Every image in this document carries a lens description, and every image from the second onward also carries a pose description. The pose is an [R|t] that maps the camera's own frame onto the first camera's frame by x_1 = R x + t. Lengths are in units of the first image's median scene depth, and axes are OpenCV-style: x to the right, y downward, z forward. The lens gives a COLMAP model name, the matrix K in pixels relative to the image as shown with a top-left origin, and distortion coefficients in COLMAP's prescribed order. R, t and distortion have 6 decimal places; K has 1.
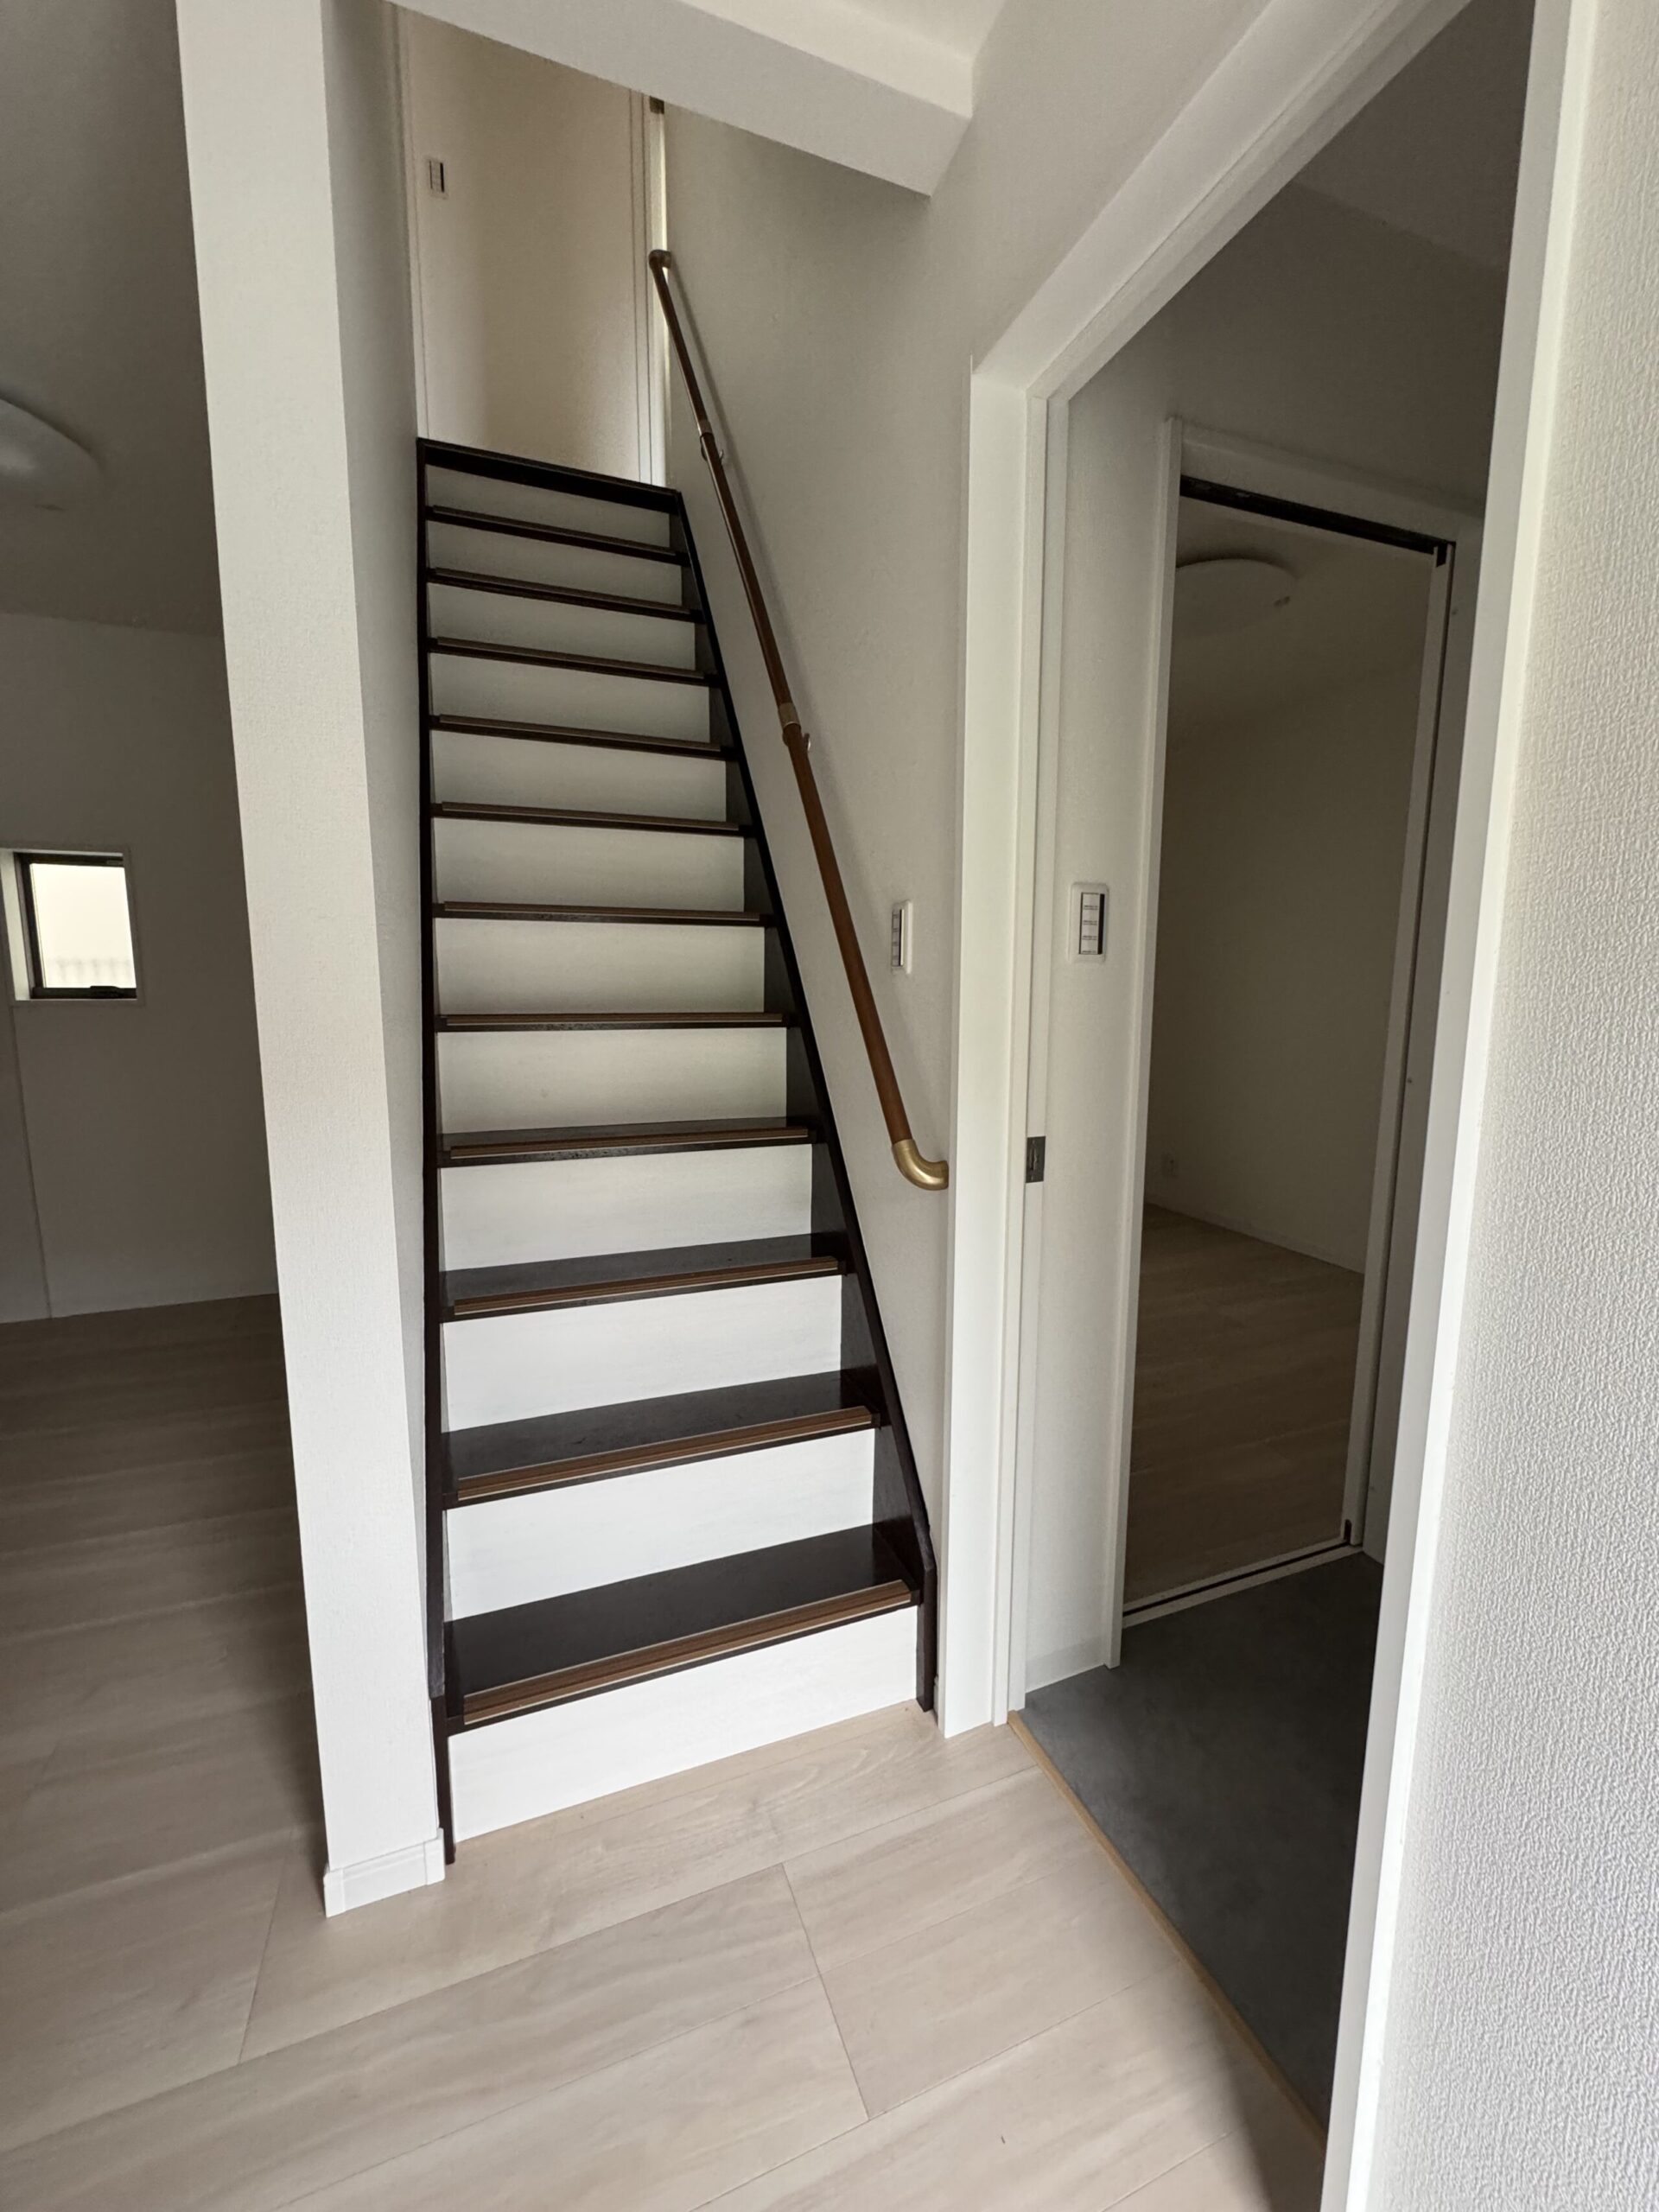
lens RADIAL K [[884.8, 0, 838.2], [0, 884.8, 1103.1], [0, 0, 1]] dist [-0.009177, -0.000144]
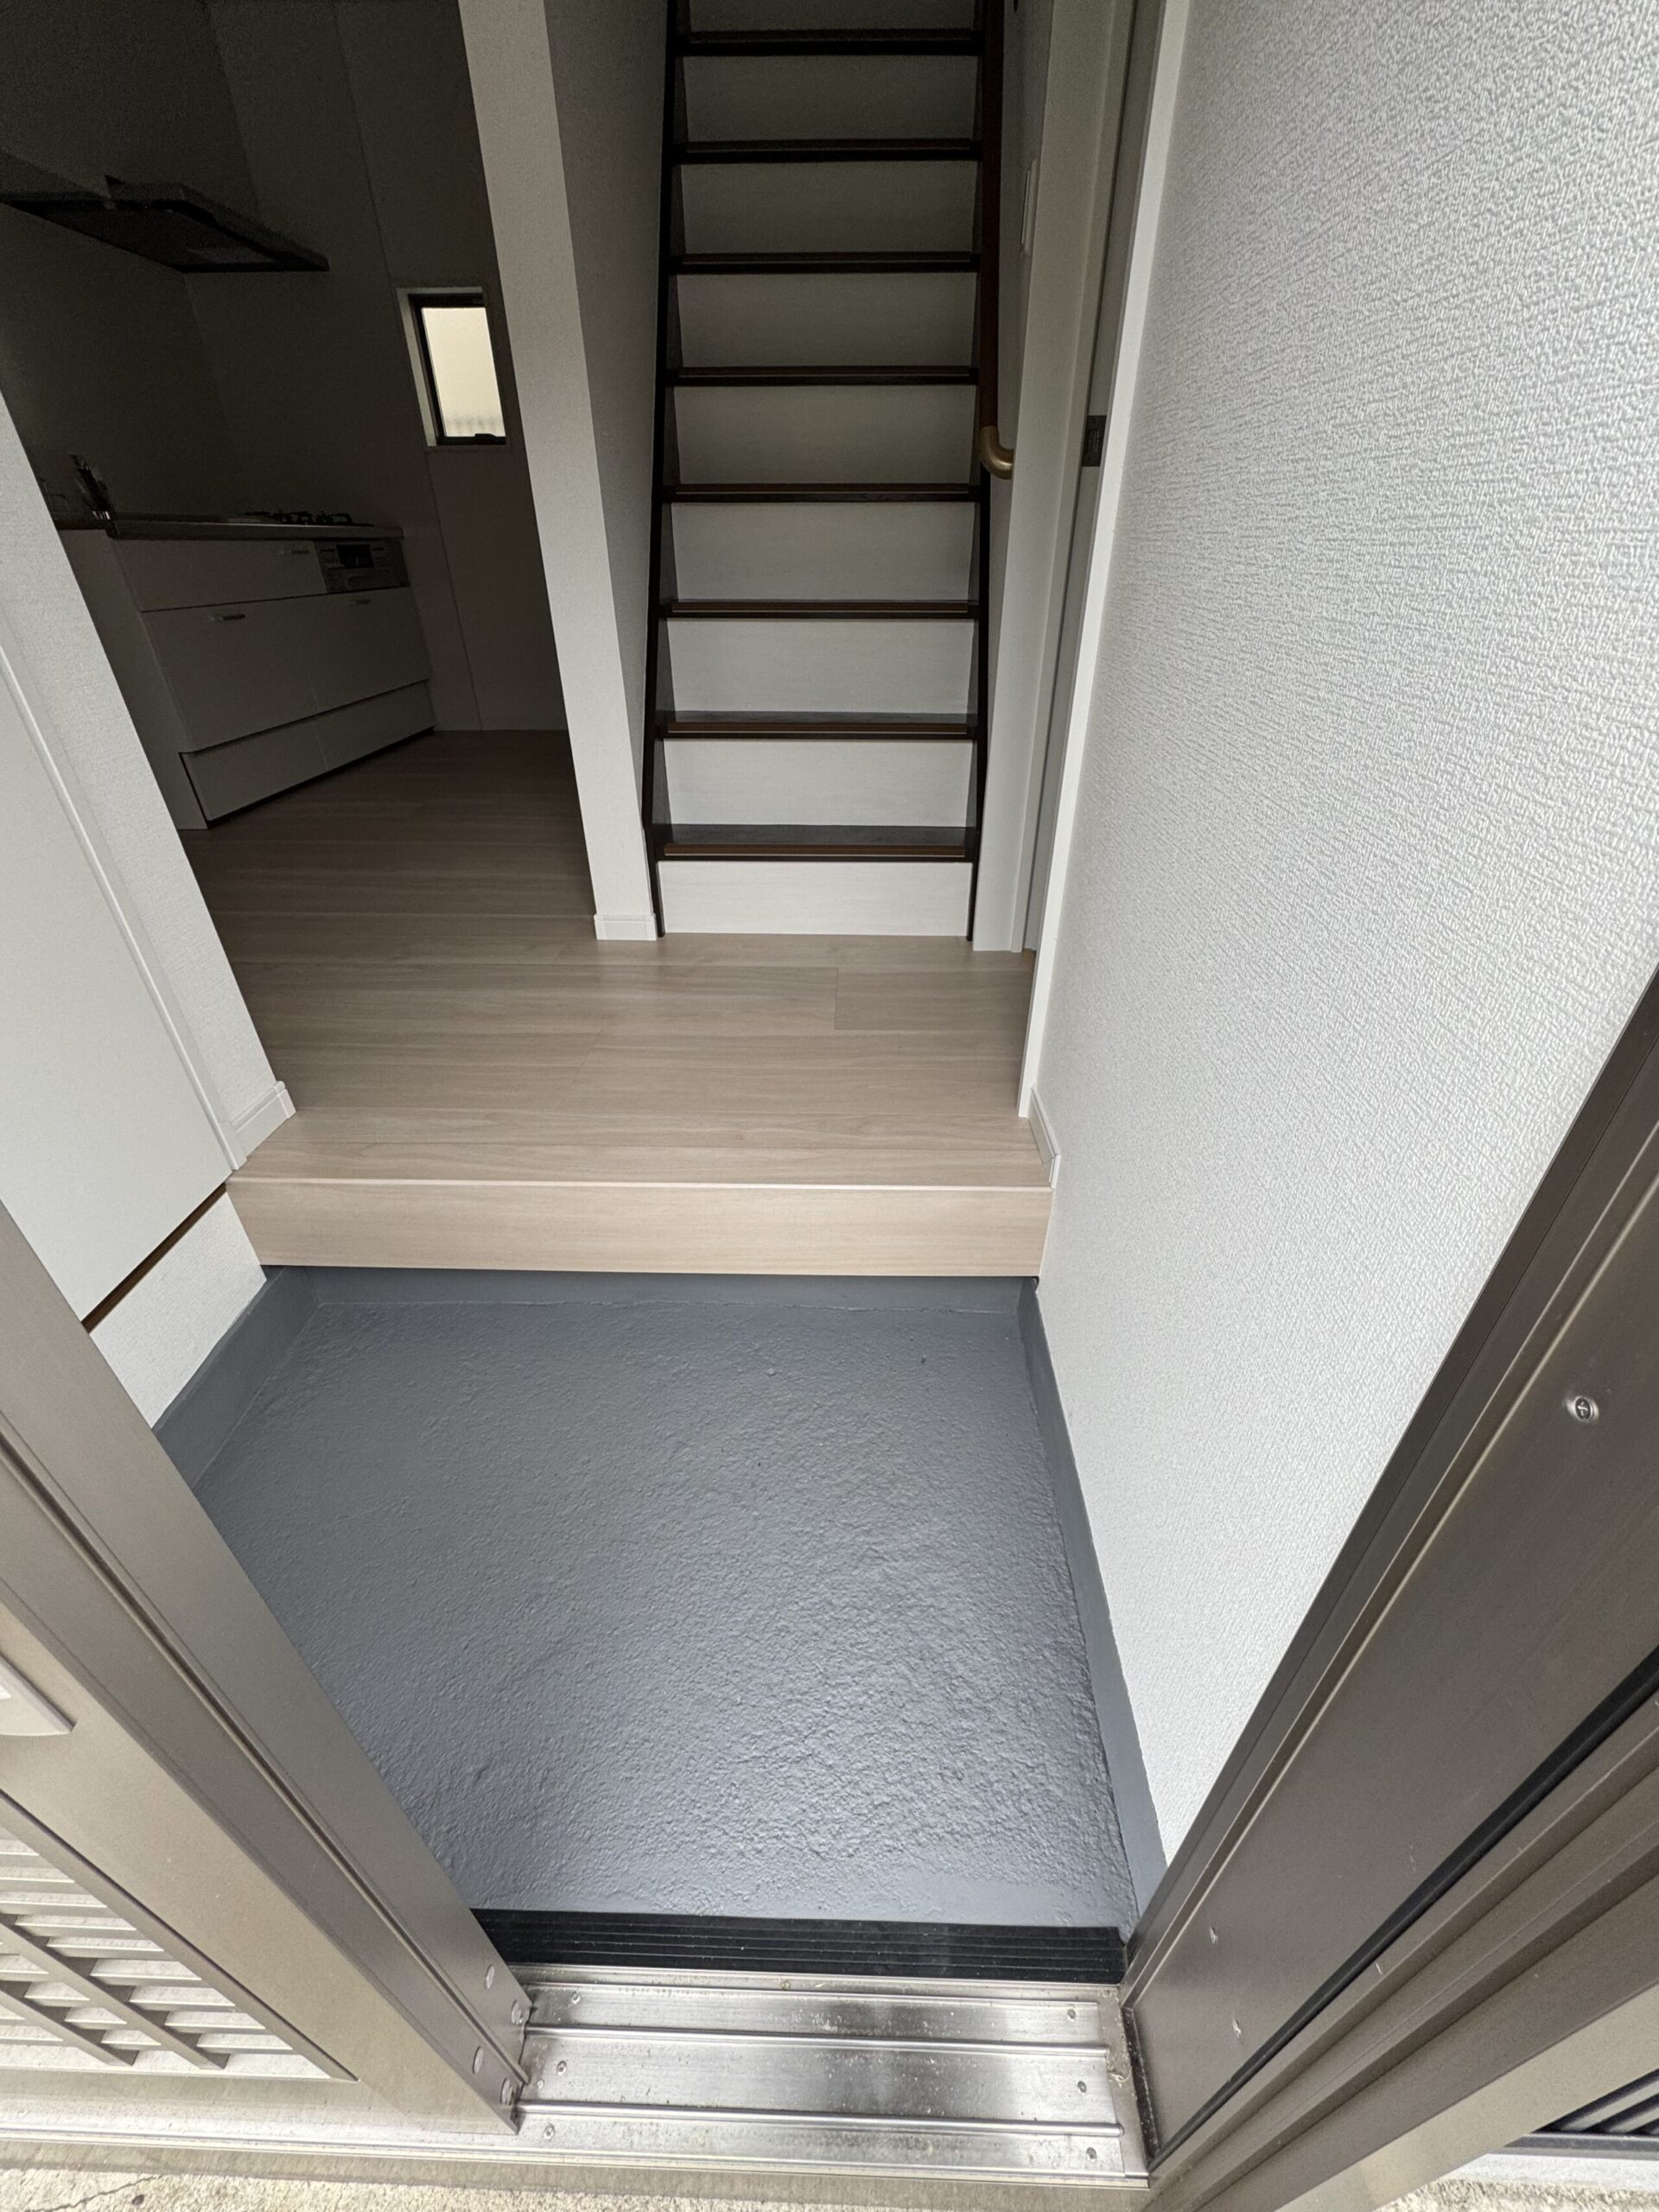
lens RADIAL K [[884.8, 0, 827.9], [0, 884.8, 1114.9], [0, 0, 1]] dist [-0.009177, -0.000144]
pose [[0.916266, 0.209584, -0.341367, 0.362162], [-0.044379, 0.900068, 0.433484, 0.282609], [0.398105, -0.382037, 0.834003, -0.312549]]
